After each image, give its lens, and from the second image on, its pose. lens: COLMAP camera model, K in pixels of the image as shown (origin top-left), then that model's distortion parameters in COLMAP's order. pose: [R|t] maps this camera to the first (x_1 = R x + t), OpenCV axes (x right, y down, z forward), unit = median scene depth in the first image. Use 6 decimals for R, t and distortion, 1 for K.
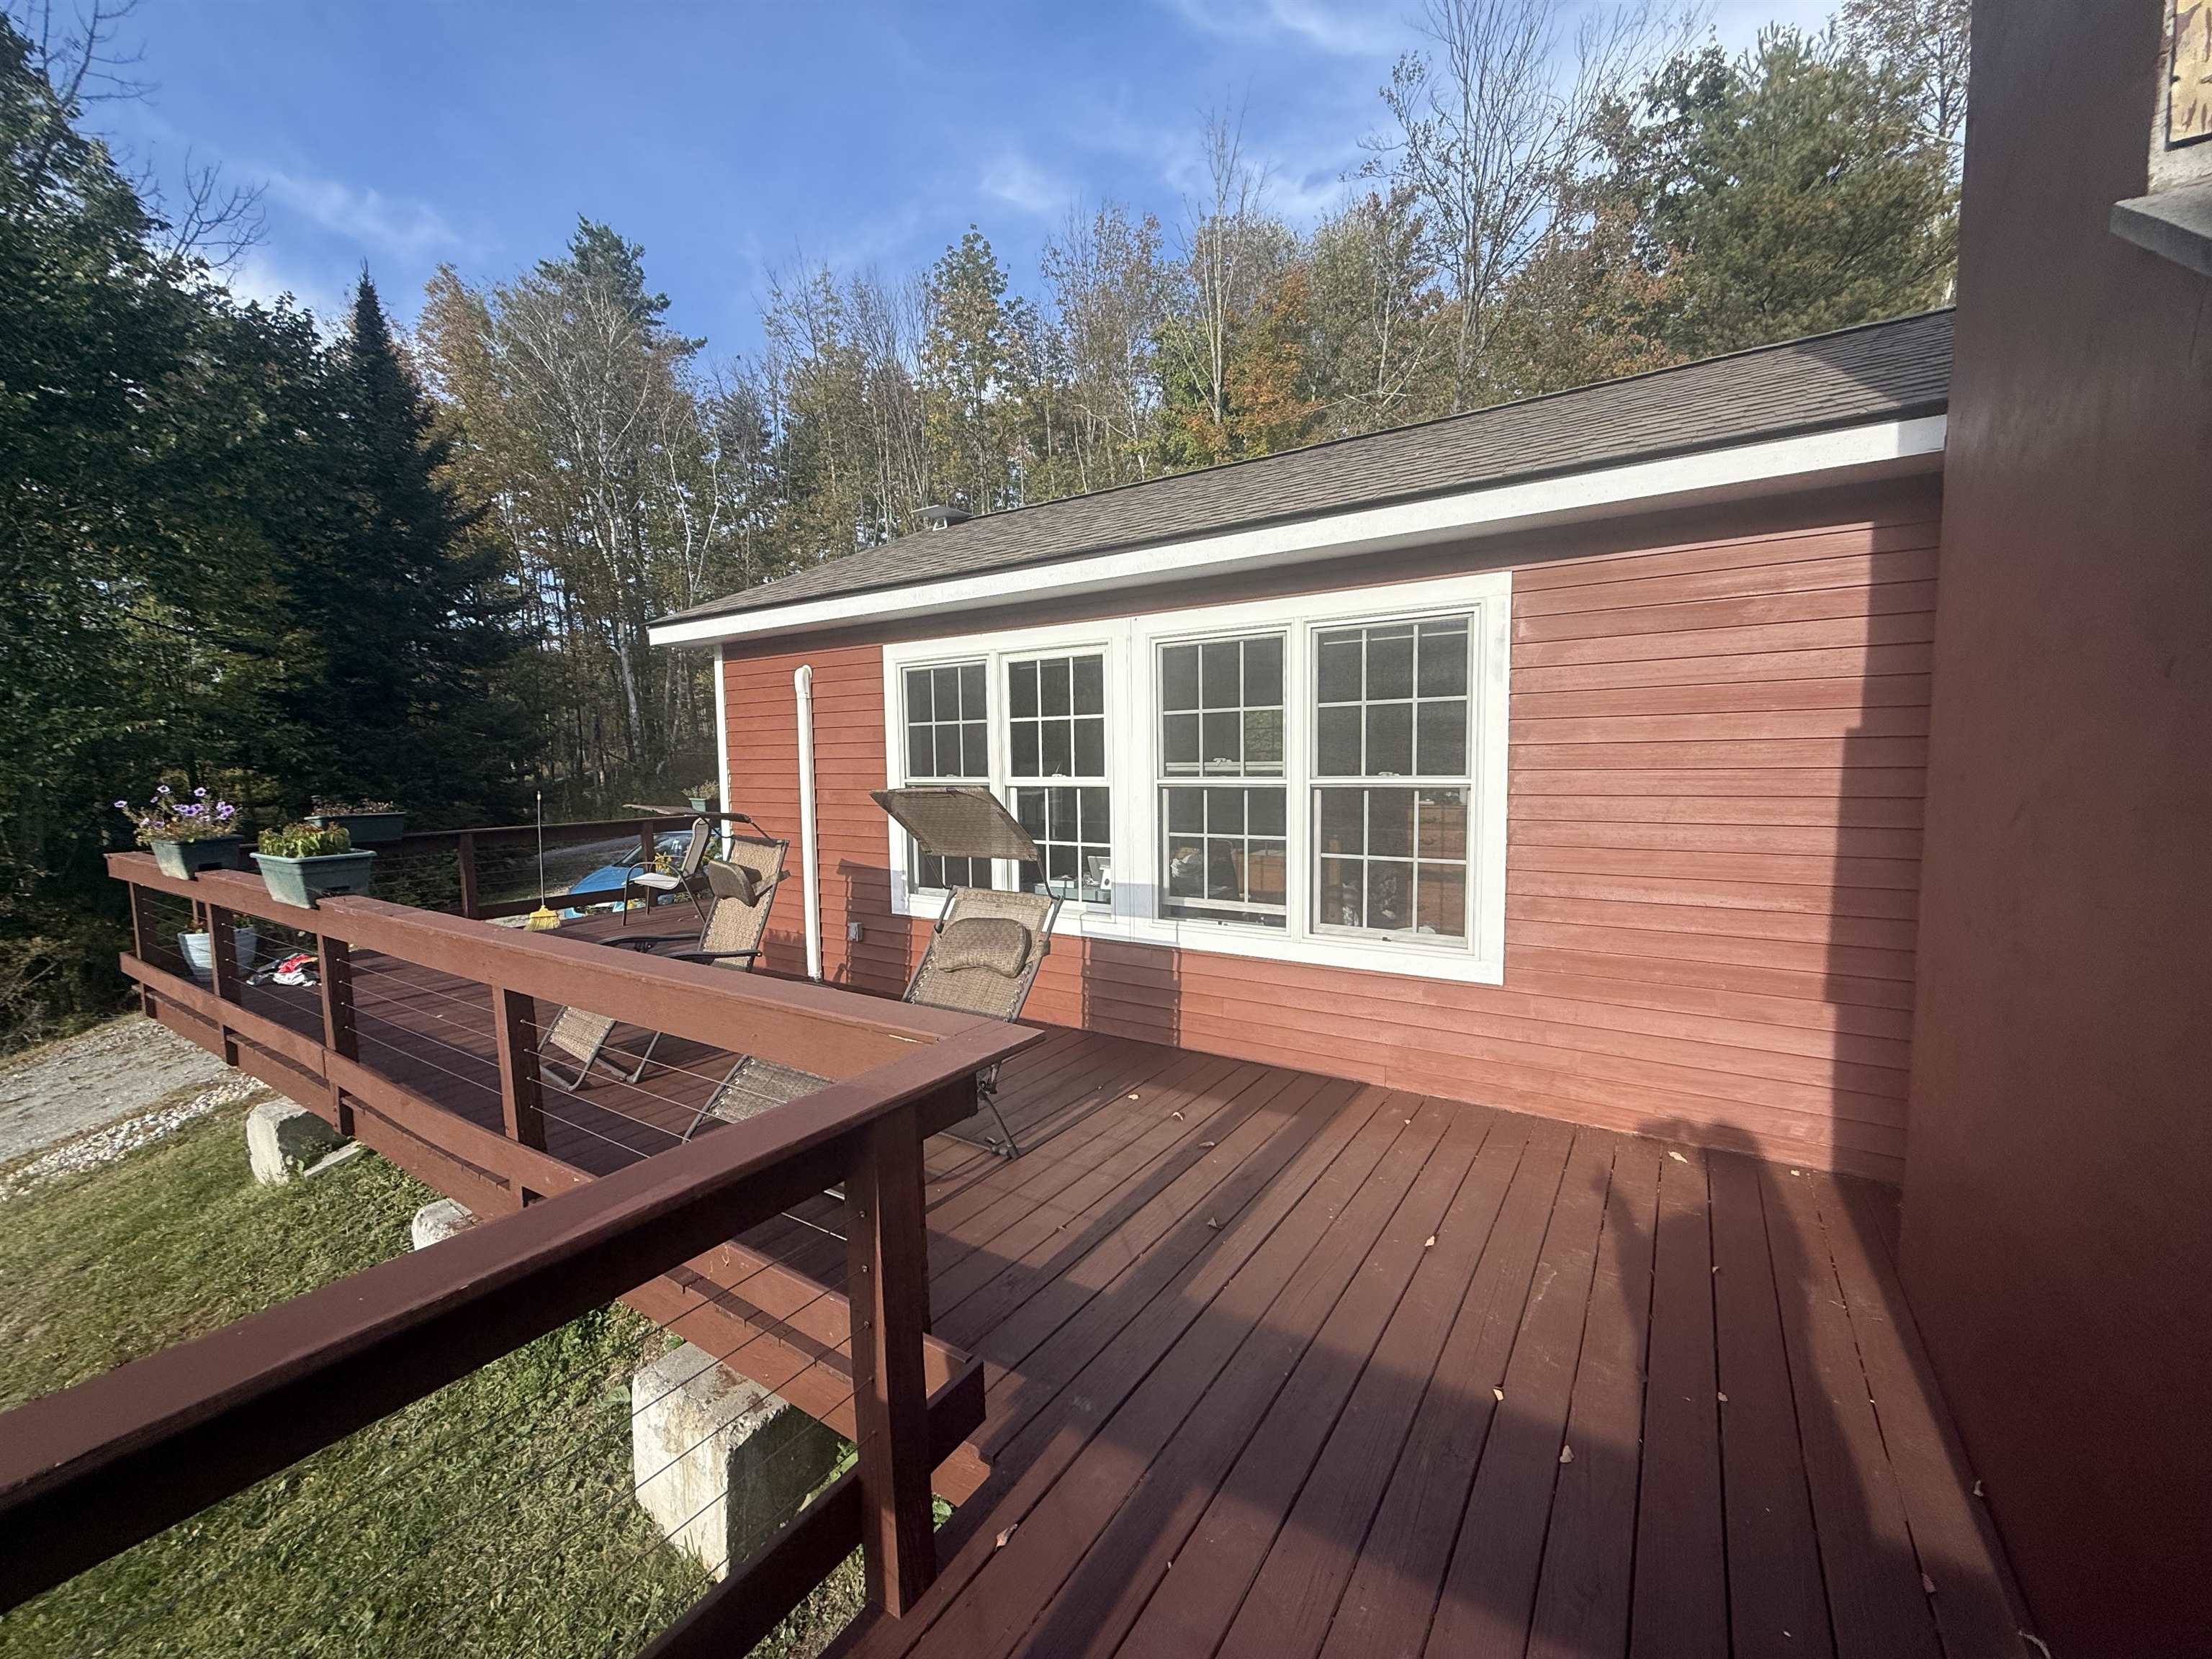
lens RADIAL K [[882.1, 0, 1106.0], [0, 882.1, 829.5], [0, 0, 1]] dist [0.001153, 0.000109]
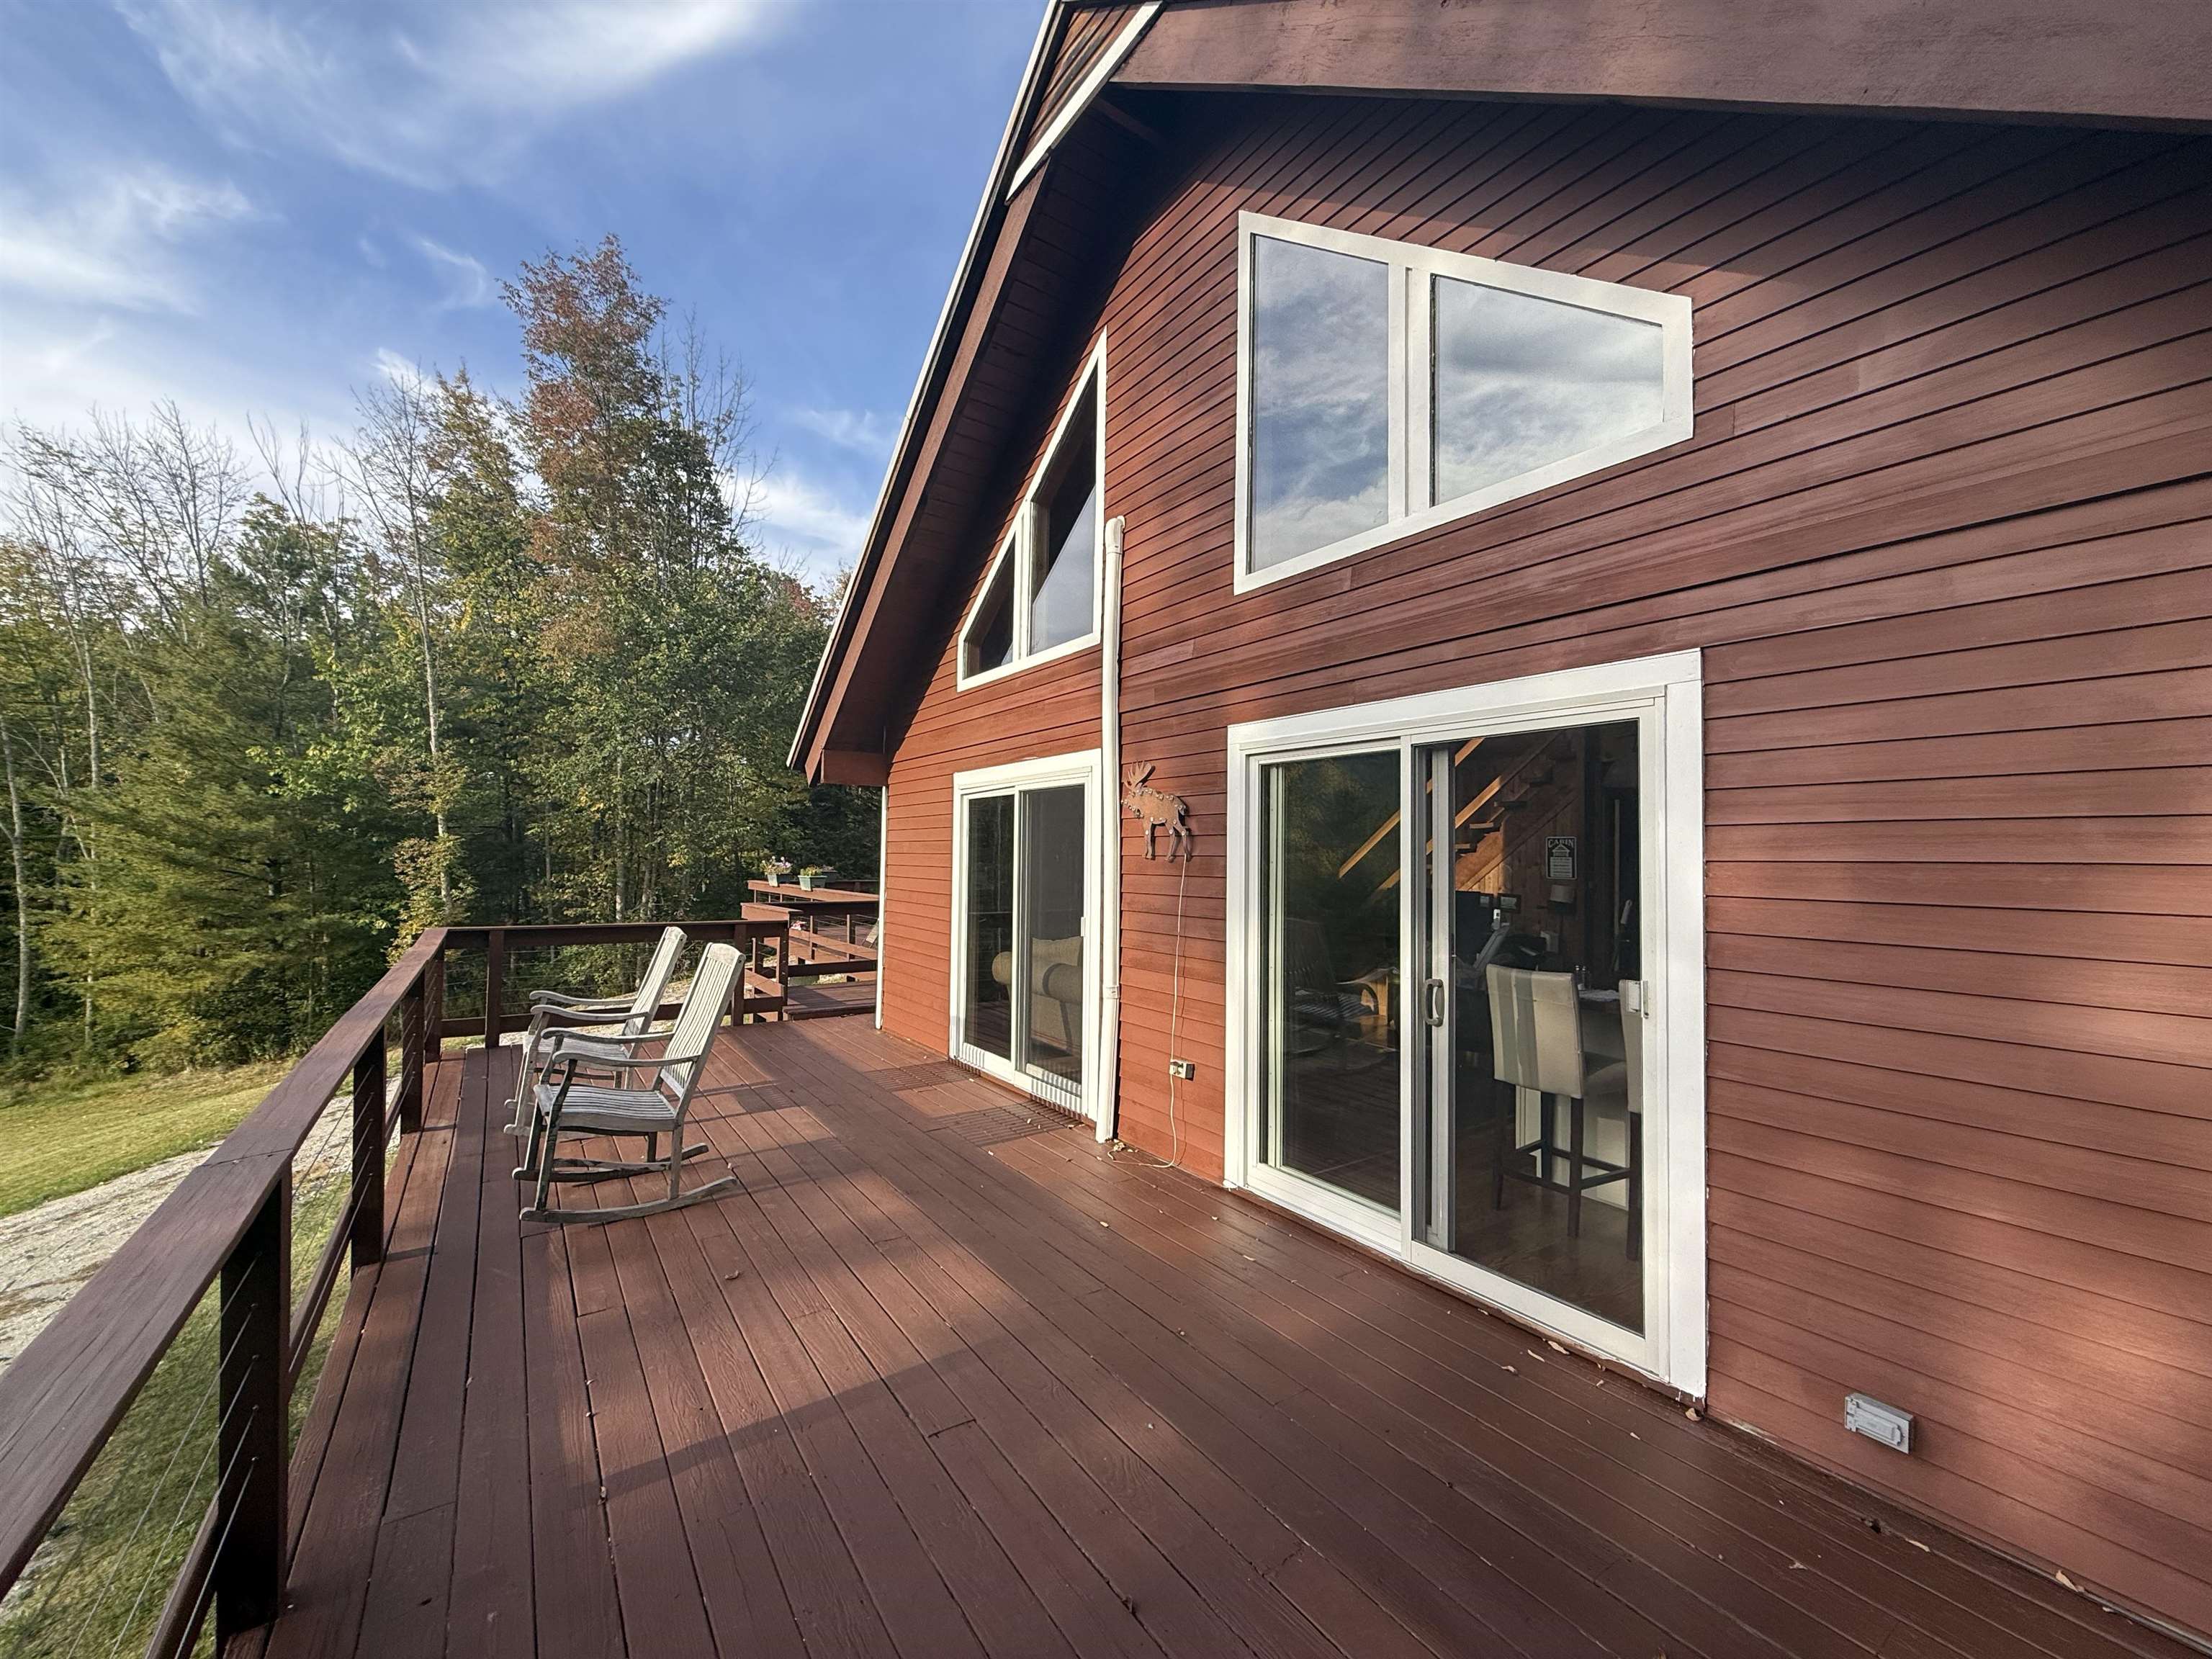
lens RADIAL K [[882.1, 0, 1106.0], [0, 882.1, 829.5], [0, 0, 1]] dist [0.001153, 0.000109]
pose [[0.926424, 0.016288, -0.376129, 0.420798], [-0.058510, 0.993154, -0.101106, 0.035538], [0.371907, 0.115675, 0.921035, -0.510335]]
